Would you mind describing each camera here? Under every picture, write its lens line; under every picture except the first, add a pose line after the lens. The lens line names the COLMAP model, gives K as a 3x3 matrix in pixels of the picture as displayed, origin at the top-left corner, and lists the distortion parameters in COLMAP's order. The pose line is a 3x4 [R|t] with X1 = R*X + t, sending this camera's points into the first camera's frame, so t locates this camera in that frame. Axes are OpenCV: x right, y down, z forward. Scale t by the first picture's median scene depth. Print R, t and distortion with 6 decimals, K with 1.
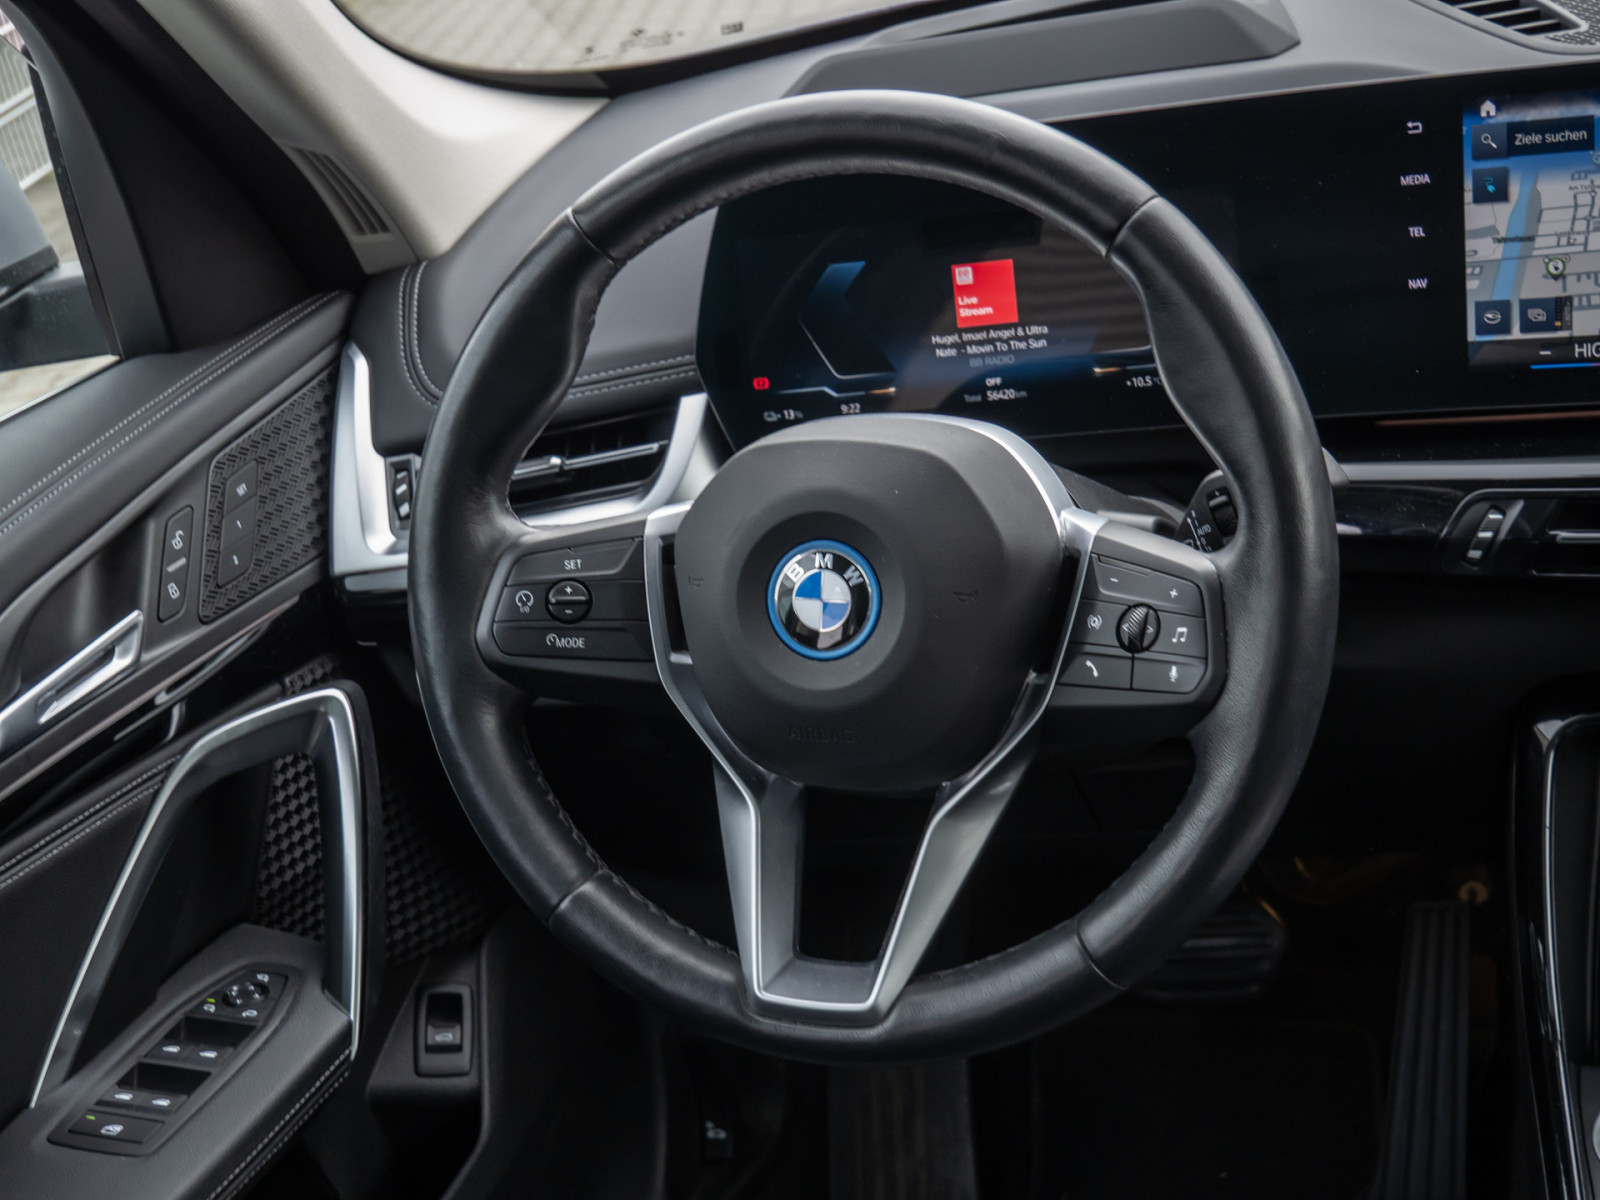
lens RADIAL K [[2384.9, 0, 792.0], [0, 2384.9, 607.9], [0, 0, 1]] dist [0.022333, 0.000000]
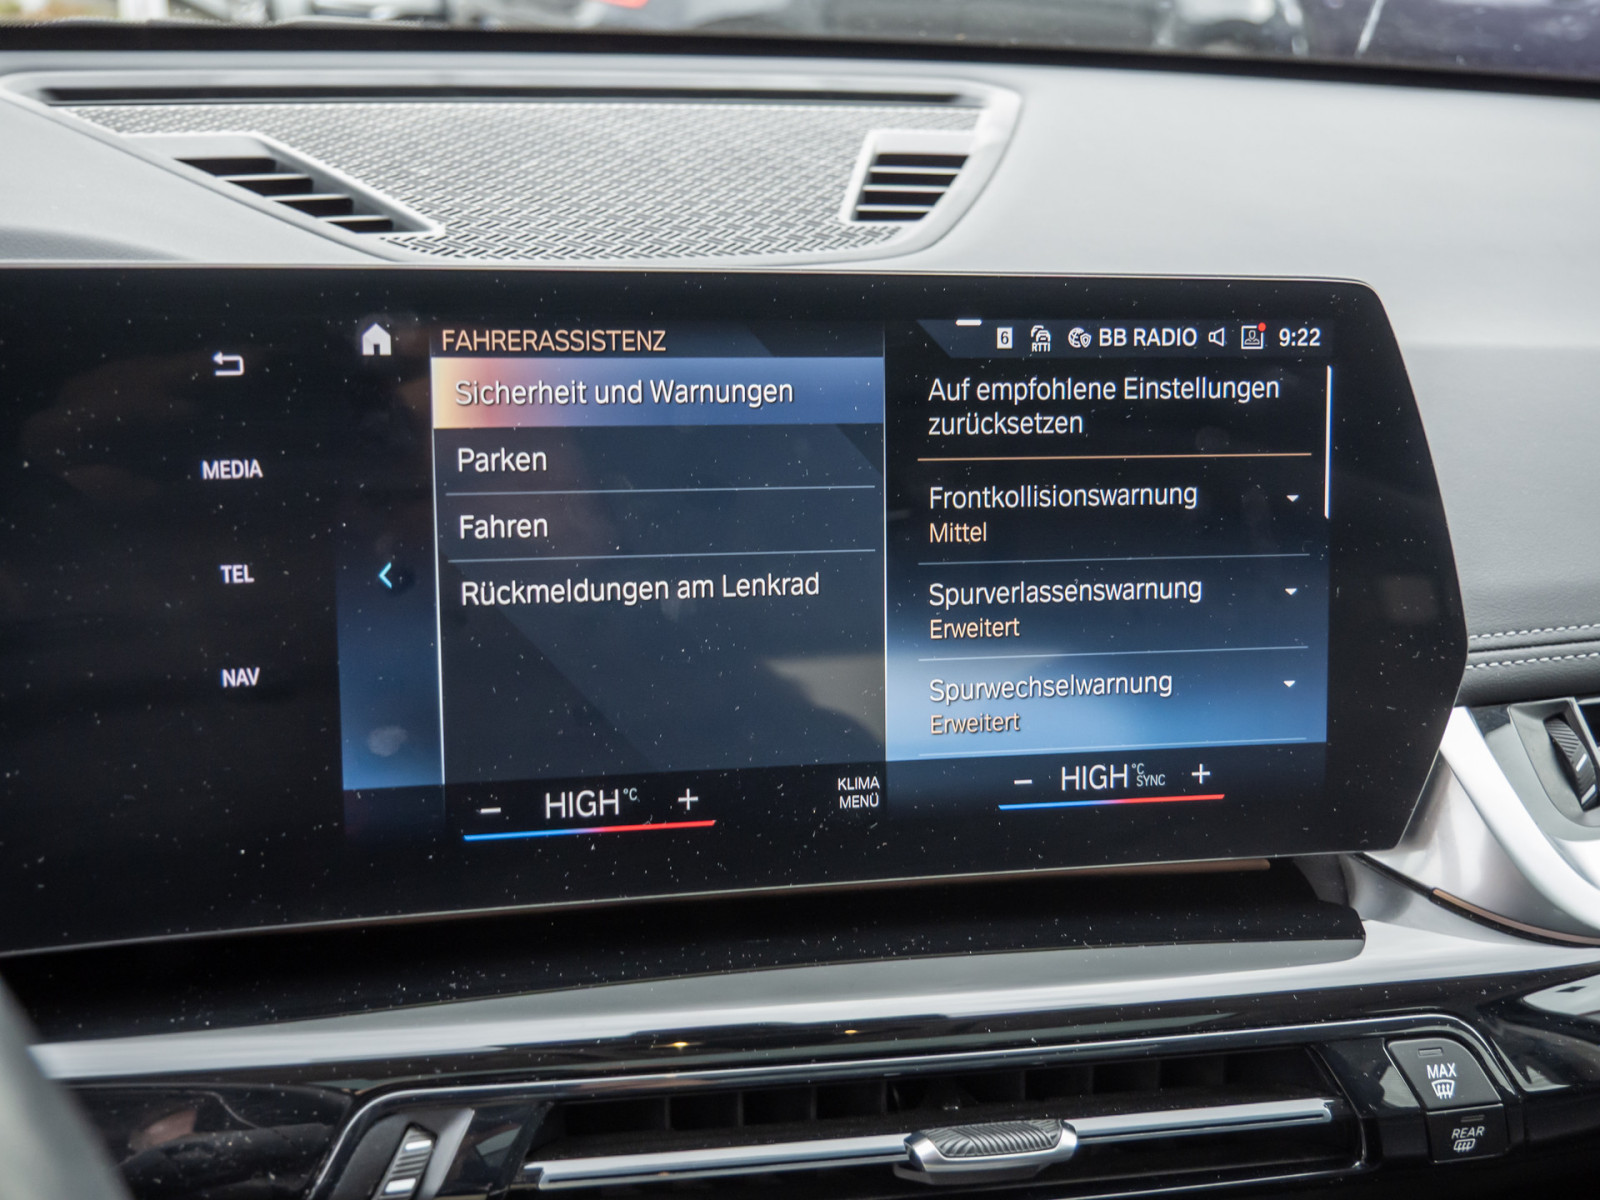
lens RADIAL K [[1896.5, 0, 804.9], [0, 1896.5, 632.0], [0, 0, 1]] dist [0.040155, 0.000000]
pose [[0.782475, -0.005878, 0.622654, 0.109077], [0.051622, 0.997126, -0.055459, -0.118460], [-0.620539, 0.075538, 0.780529, 0.625803]]
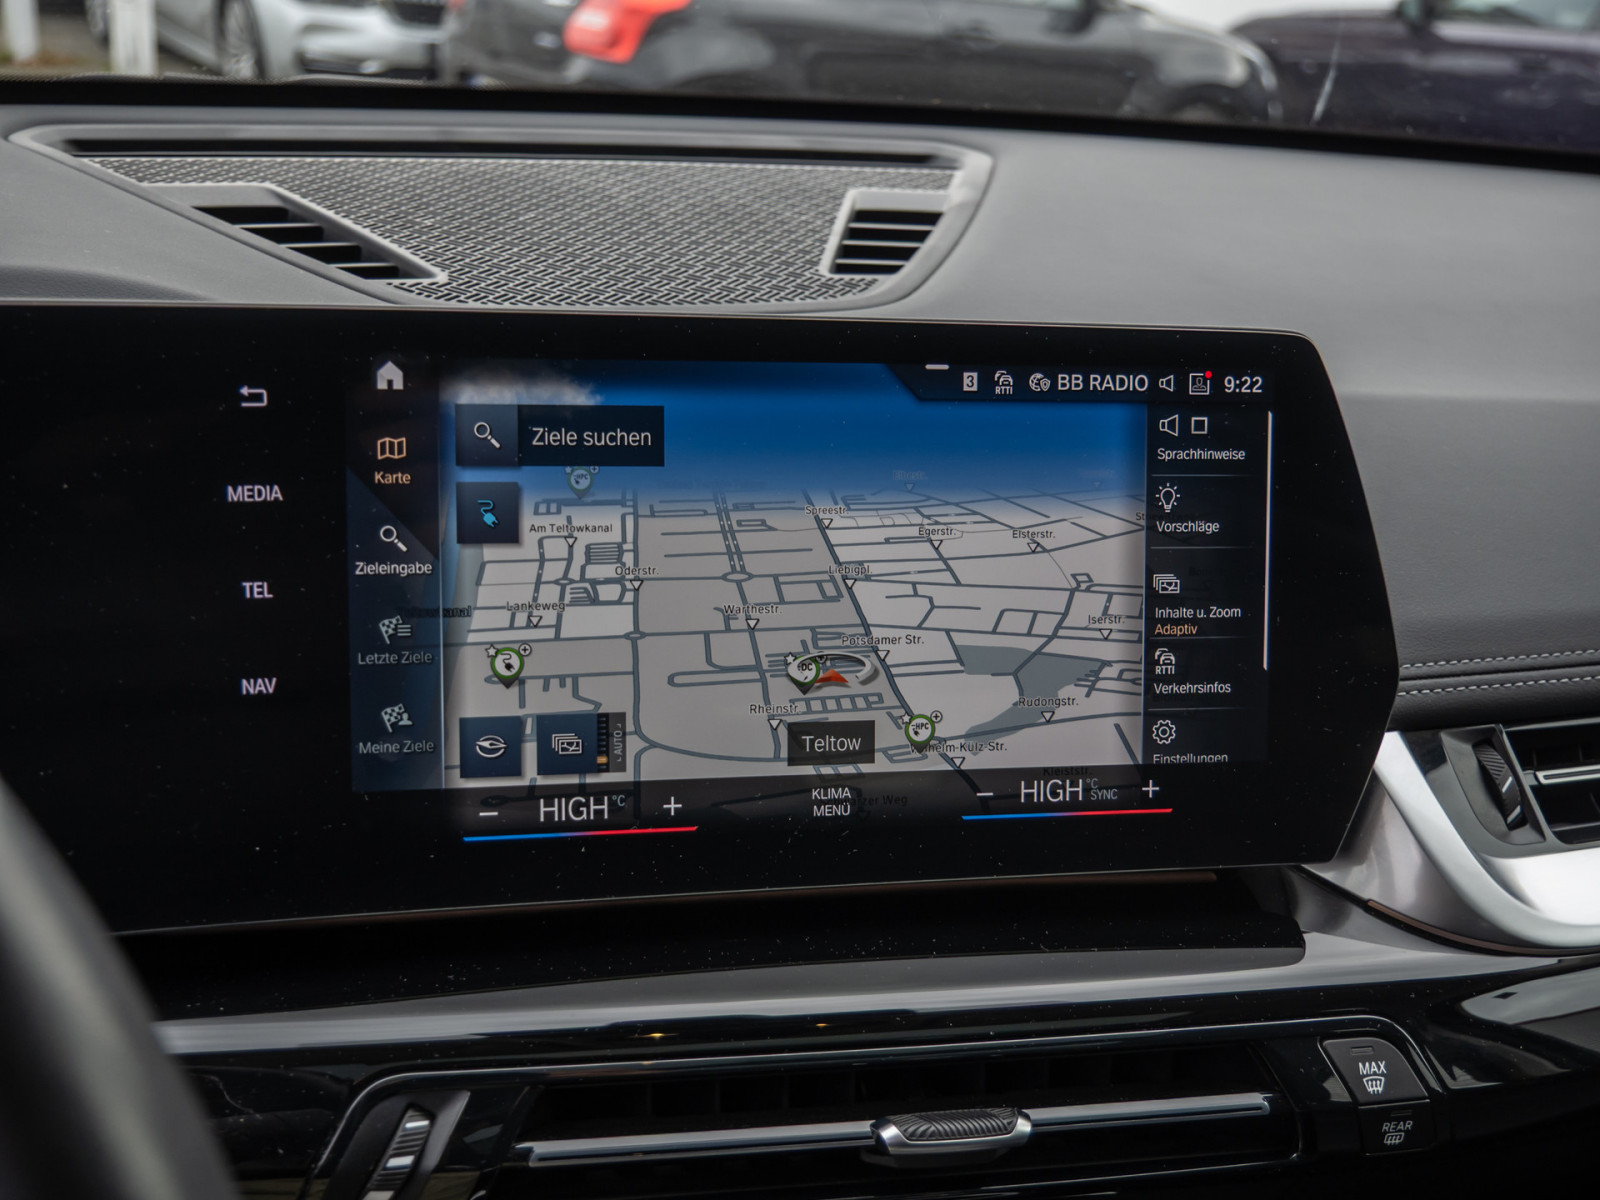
lens RADIAL K [[1896.5, 0, 803.8], [0, 1896.5, 631.3], [0, 0, 1]] dist [0.040155, 0.000000]
pose [[0.775445, 0.019290, 0.631120, 0.088869], [0.042329, 0.995696, -0.082443, -0.108928], [-0.629994, 0.090645, 0.771292, 0.601108]]
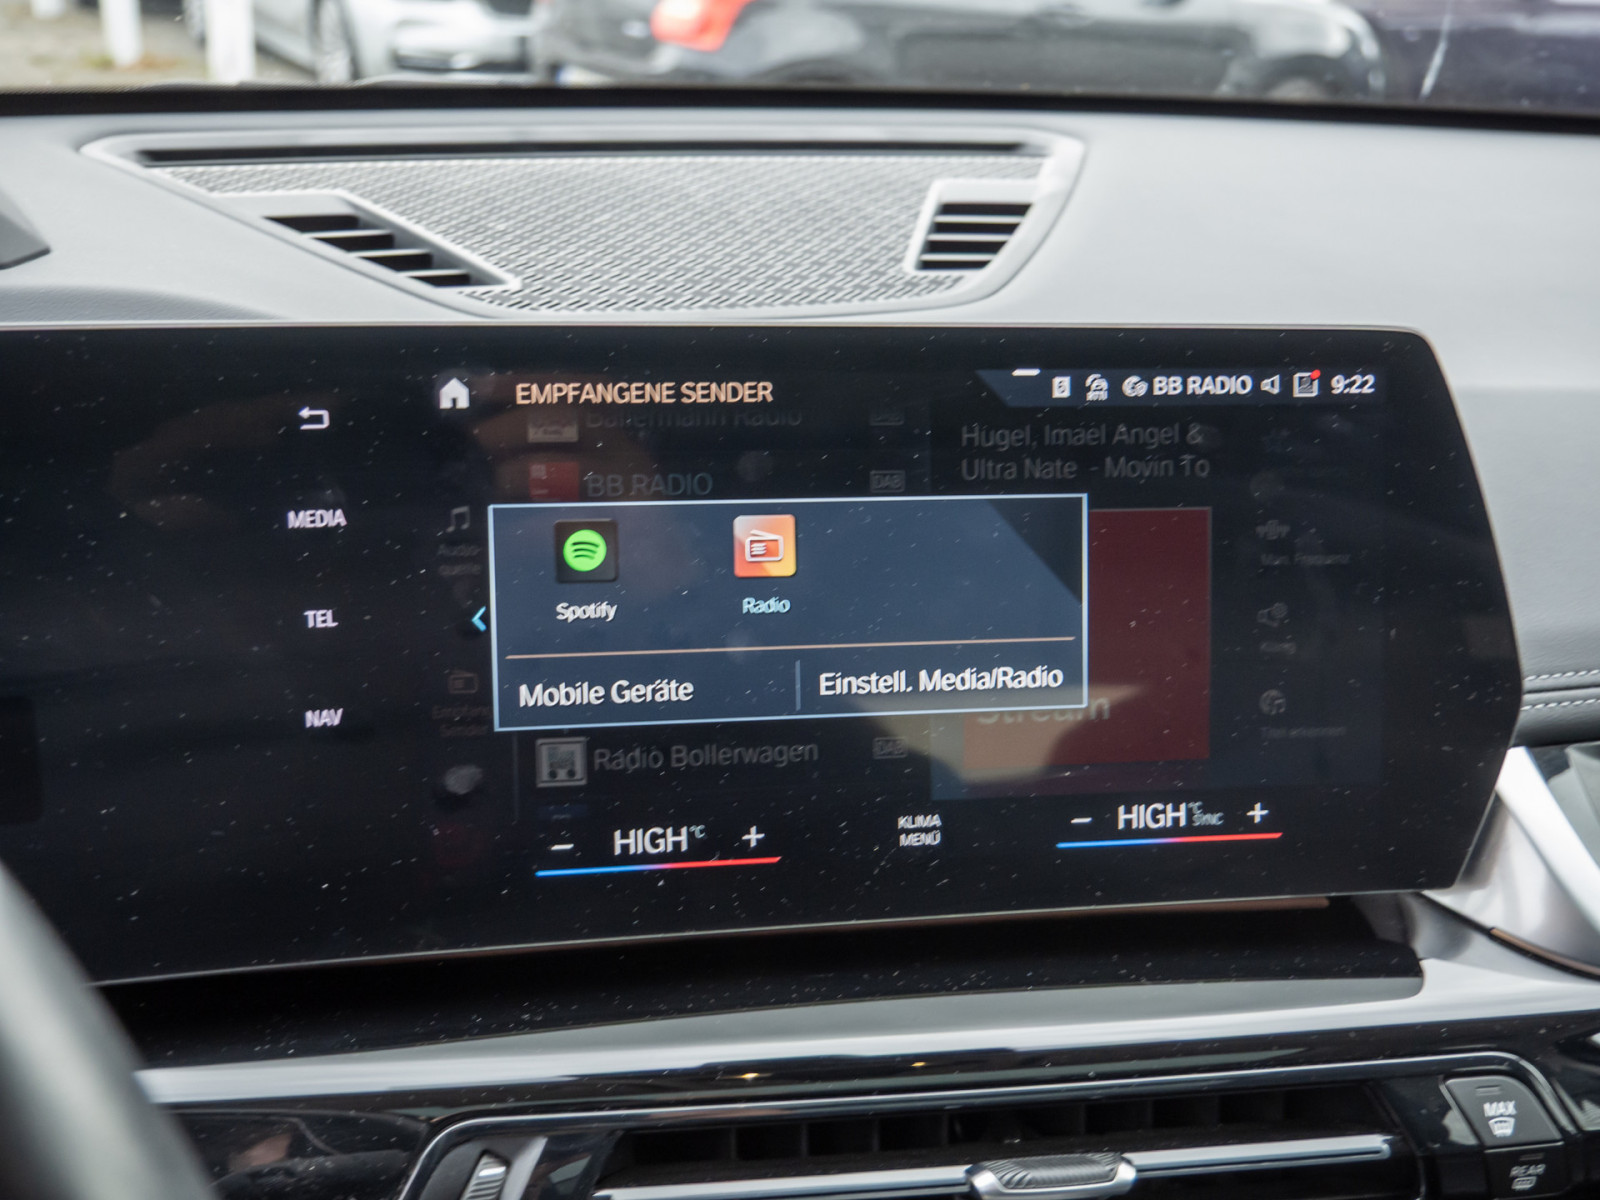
lens RADIAL K [[1896.5, 0, 806.8], [0, 1896.5, 632.8], [0, 0, 1]] dist [0.040155, 0.000000]
pose [[0.805911, 0.004542, 0.592019, 0.104030], [0.049788, 0.995908, -0.075418, -0.119178], [-0.589939, 0.090256, 0.802387, 0.614385]]
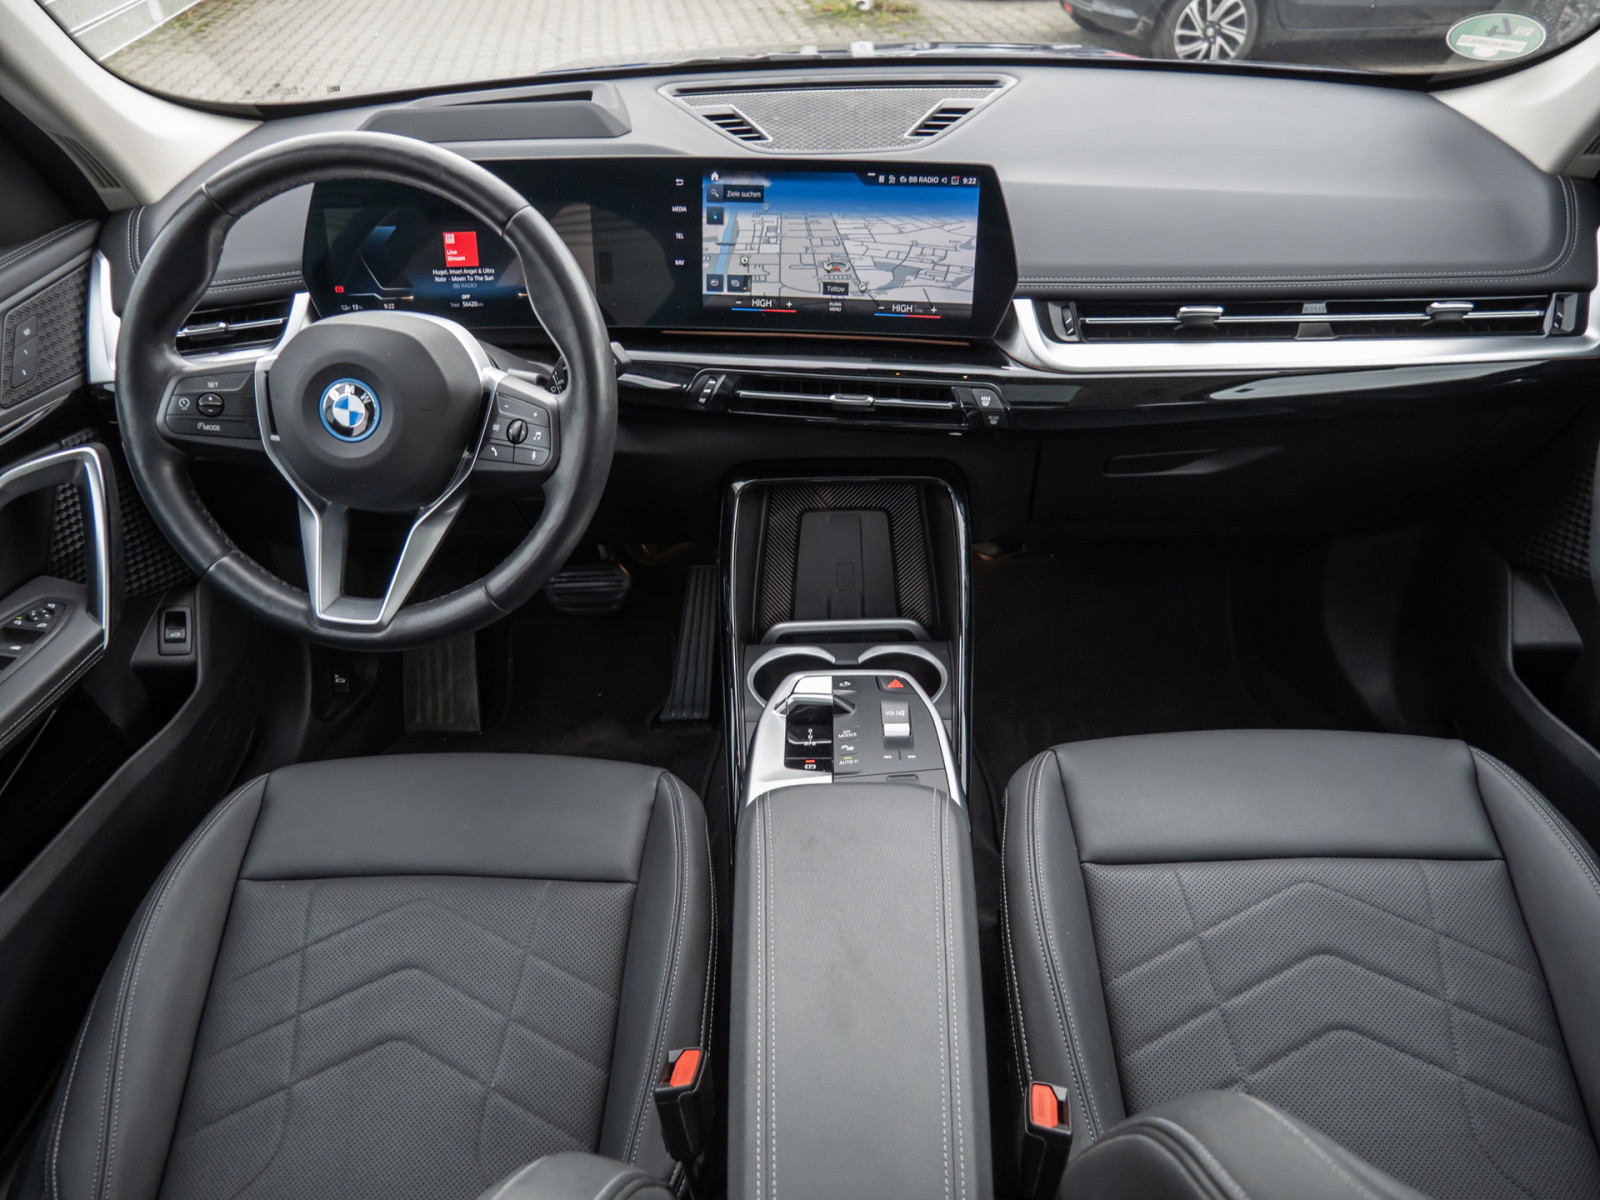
lens RADIAL K [[1168.5, 0, 806.8], [0, 1168.5, 610.1], [0, 0, 1]] dist [-0.043843, 0.004368]
pose [[0.953481, -0.004741, 0.301417, 0.068557], [-0.045454, 0.986184, 0.159298, -0.008439], [-0.298008, -0.165588, 0.940091, 0.001114]]
